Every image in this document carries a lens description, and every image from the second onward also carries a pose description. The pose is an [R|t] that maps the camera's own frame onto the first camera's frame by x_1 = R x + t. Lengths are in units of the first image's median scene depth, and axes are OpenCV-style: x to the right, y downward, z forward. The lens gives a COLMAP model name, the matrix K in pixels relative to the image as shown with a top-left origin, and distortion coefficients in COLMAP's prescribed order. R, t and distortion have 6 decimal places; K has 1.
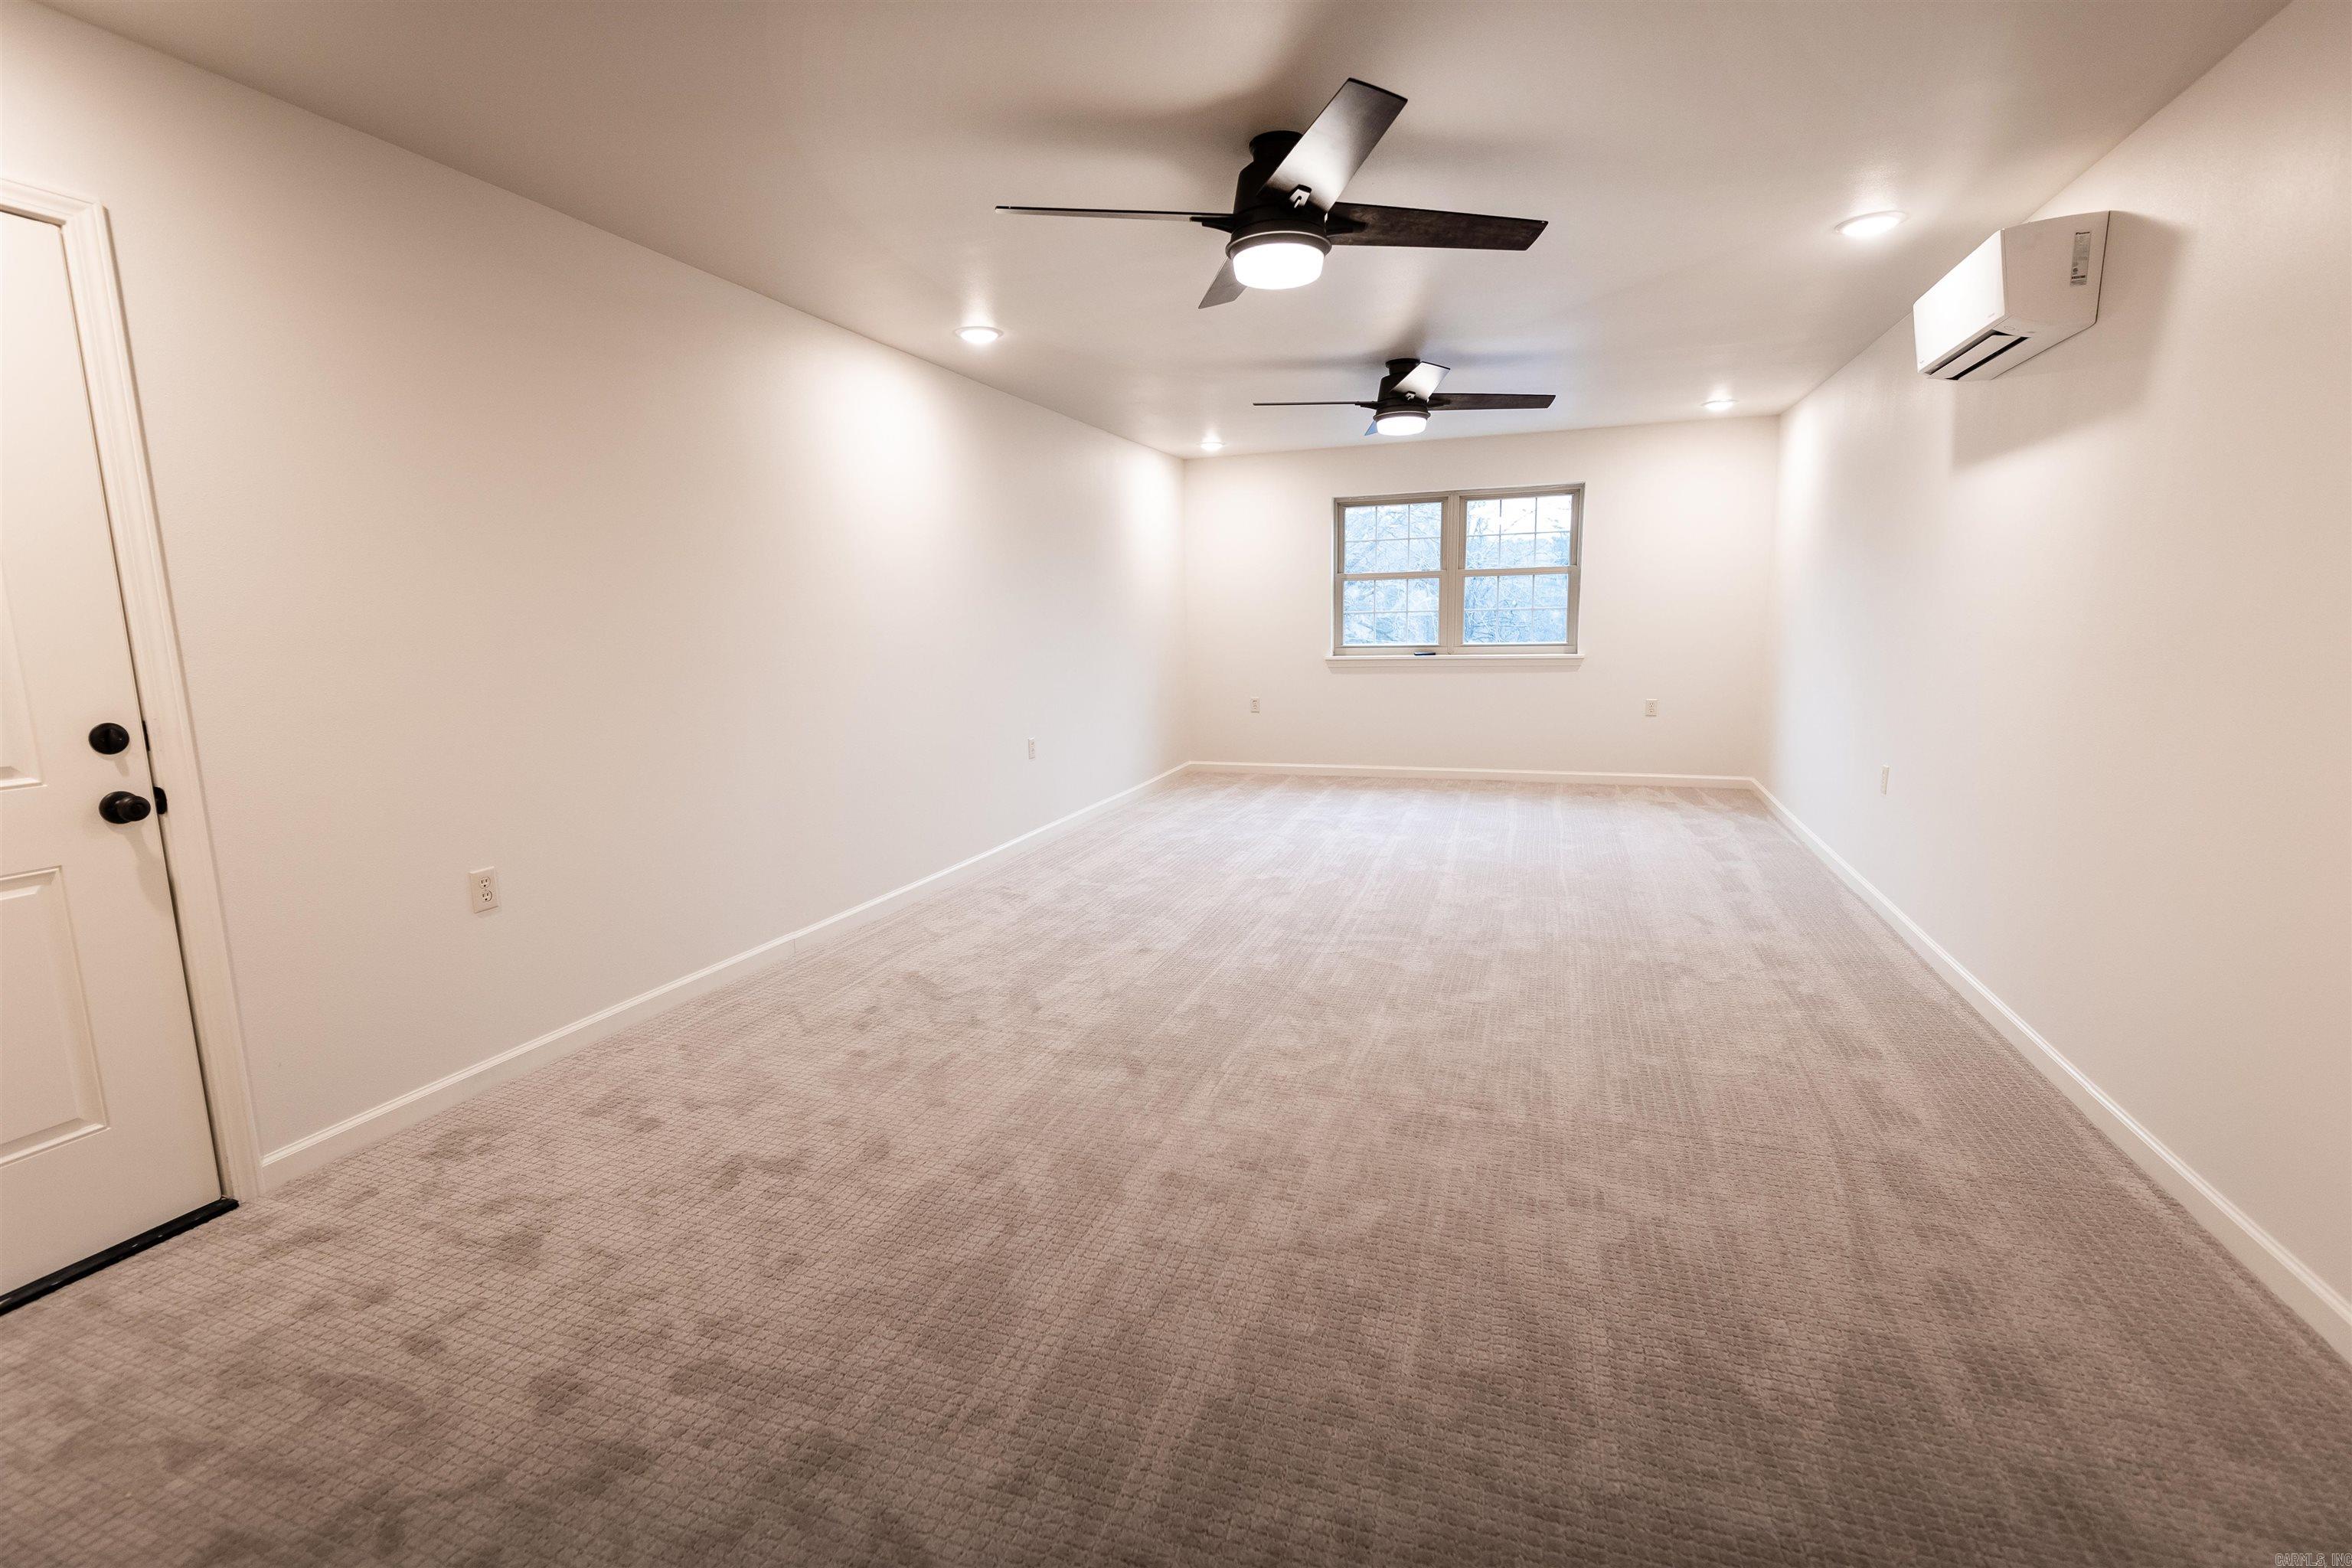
lens RADIAL K [[1064.4, 0, 1168.0], [0, 1064.4, 786.3], [0, 0, 1]] dist [0.000440, -0.000044]
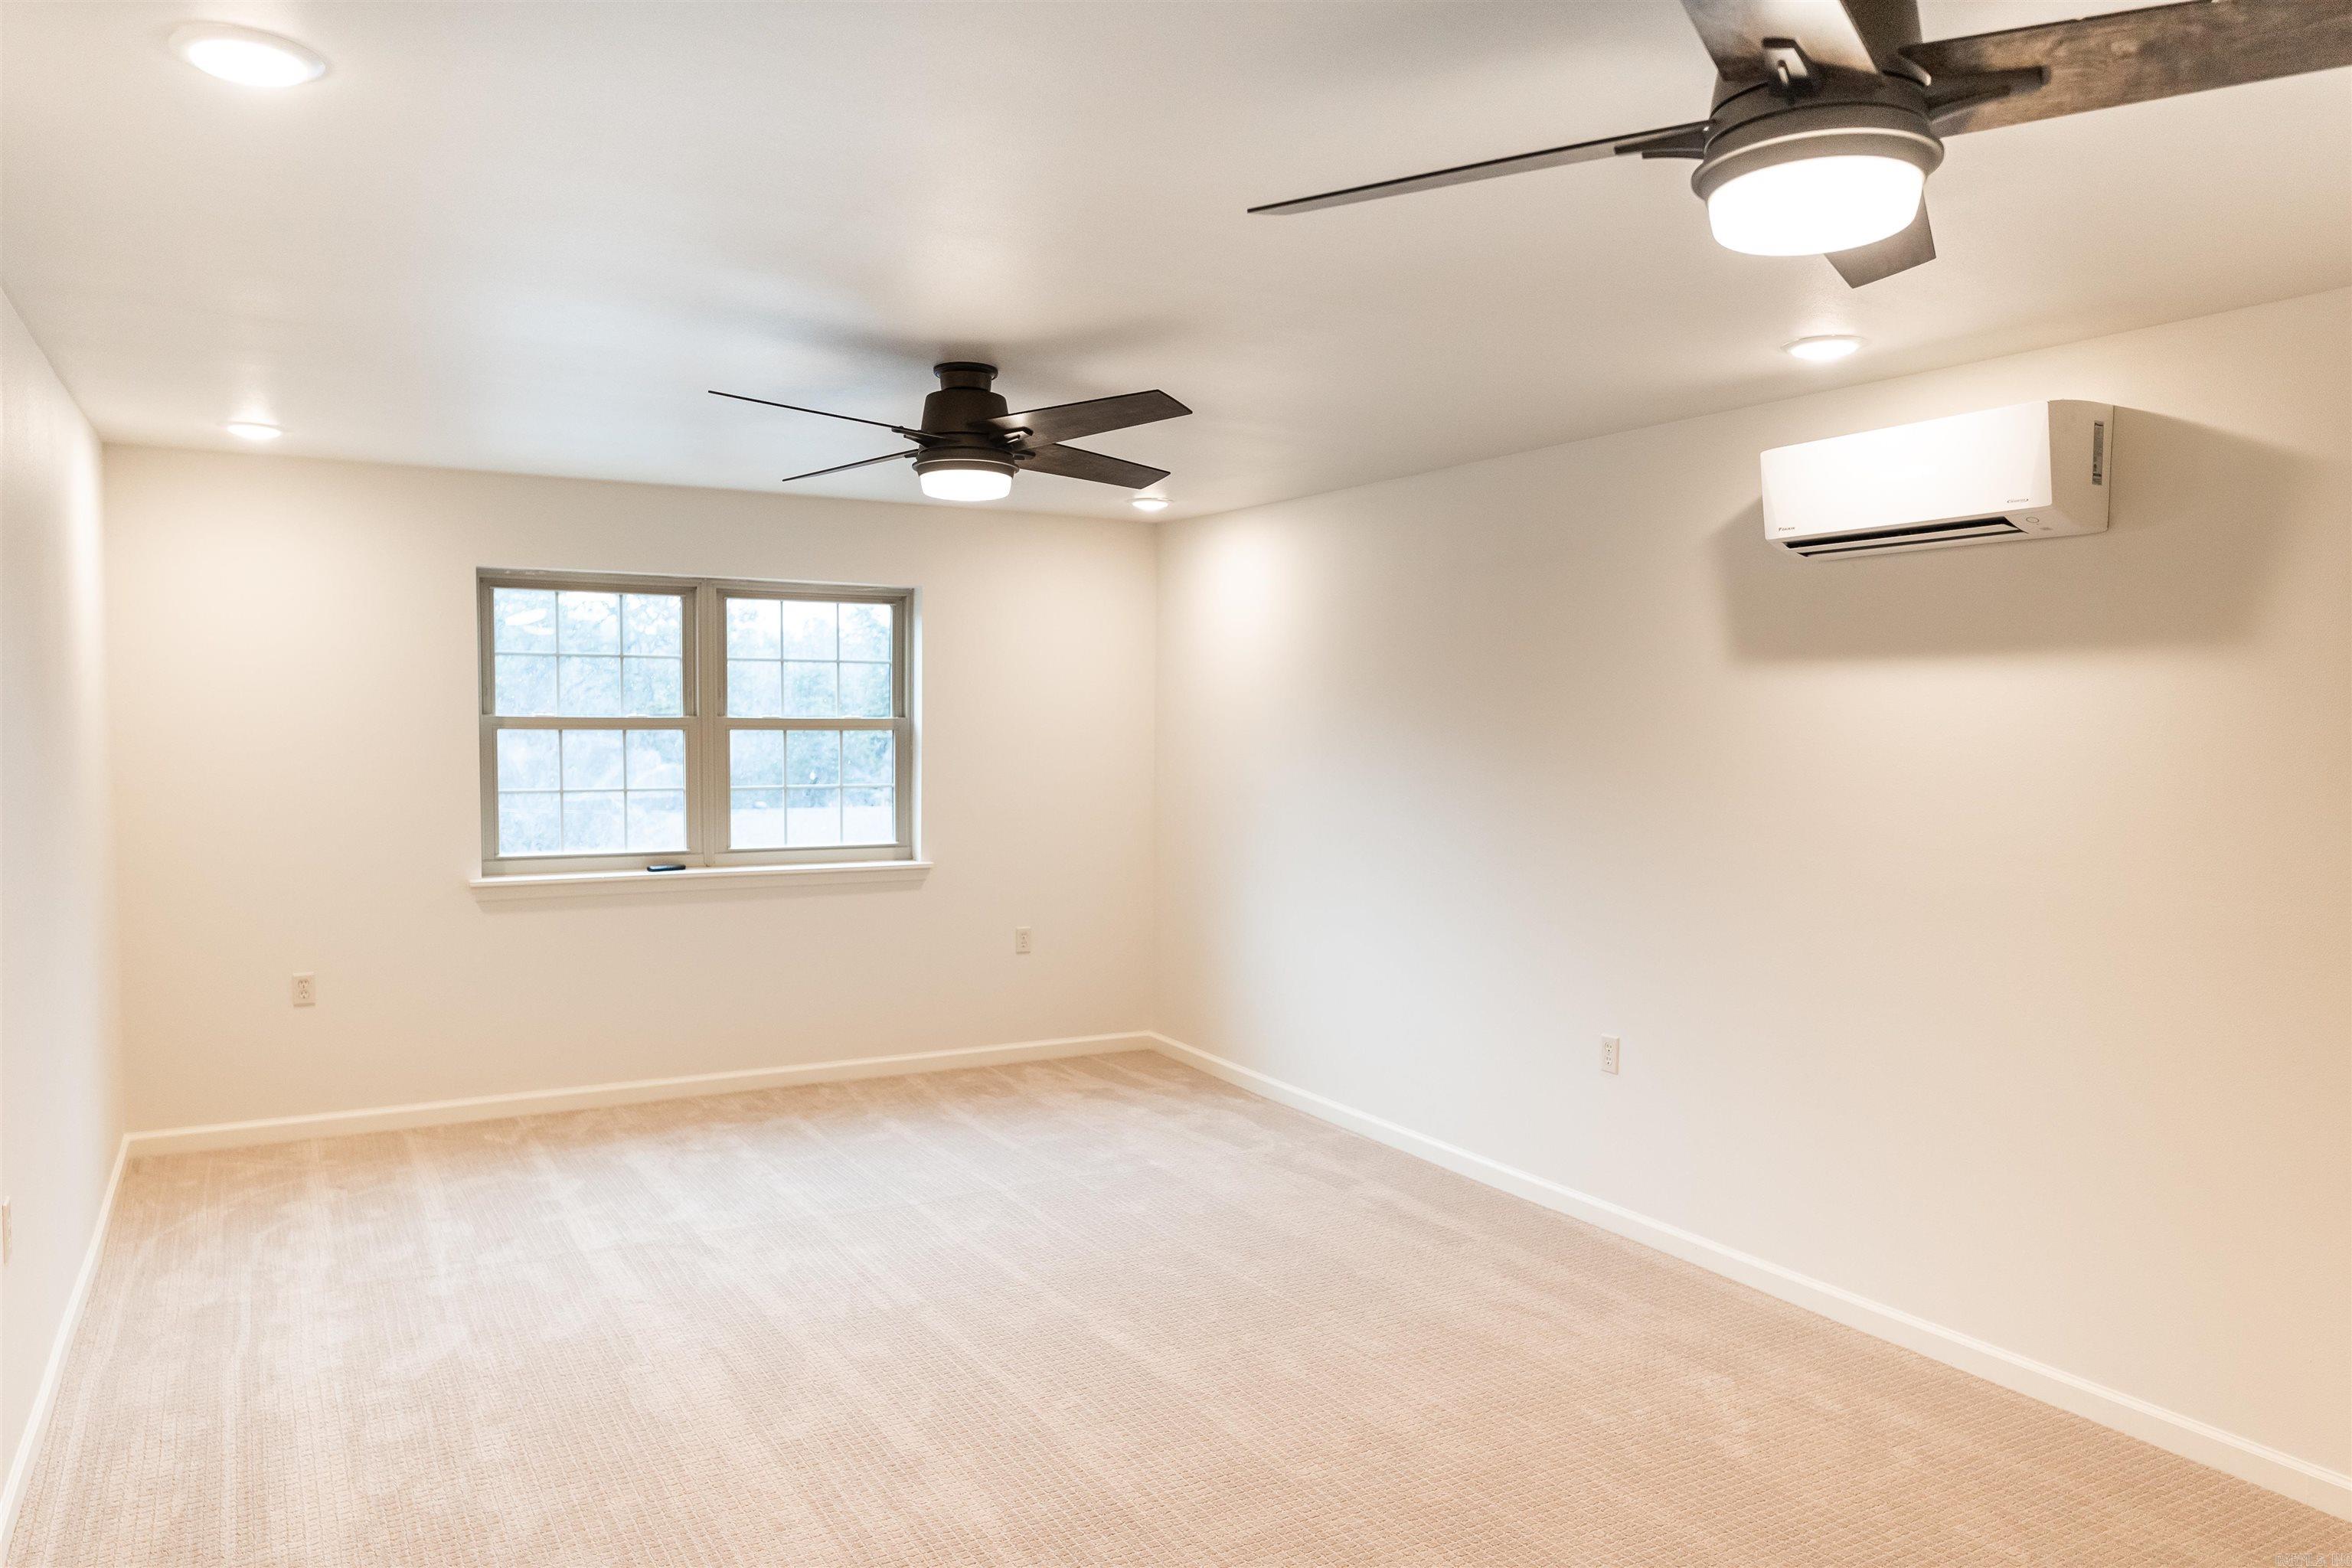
lens RADIAL K [[1598.9, 0, 1181.1], [0, 1598.9, 789.8], [0, 0, 1]] dist [-0.000966, 0.004544]
pose [[0.650211, -0.005884, 0.759731, -0.208674], [0.100065, 0.991922, -0.077957, -0.075515], [-0.753136, 0.126711, 0.645547, 0.278563]]
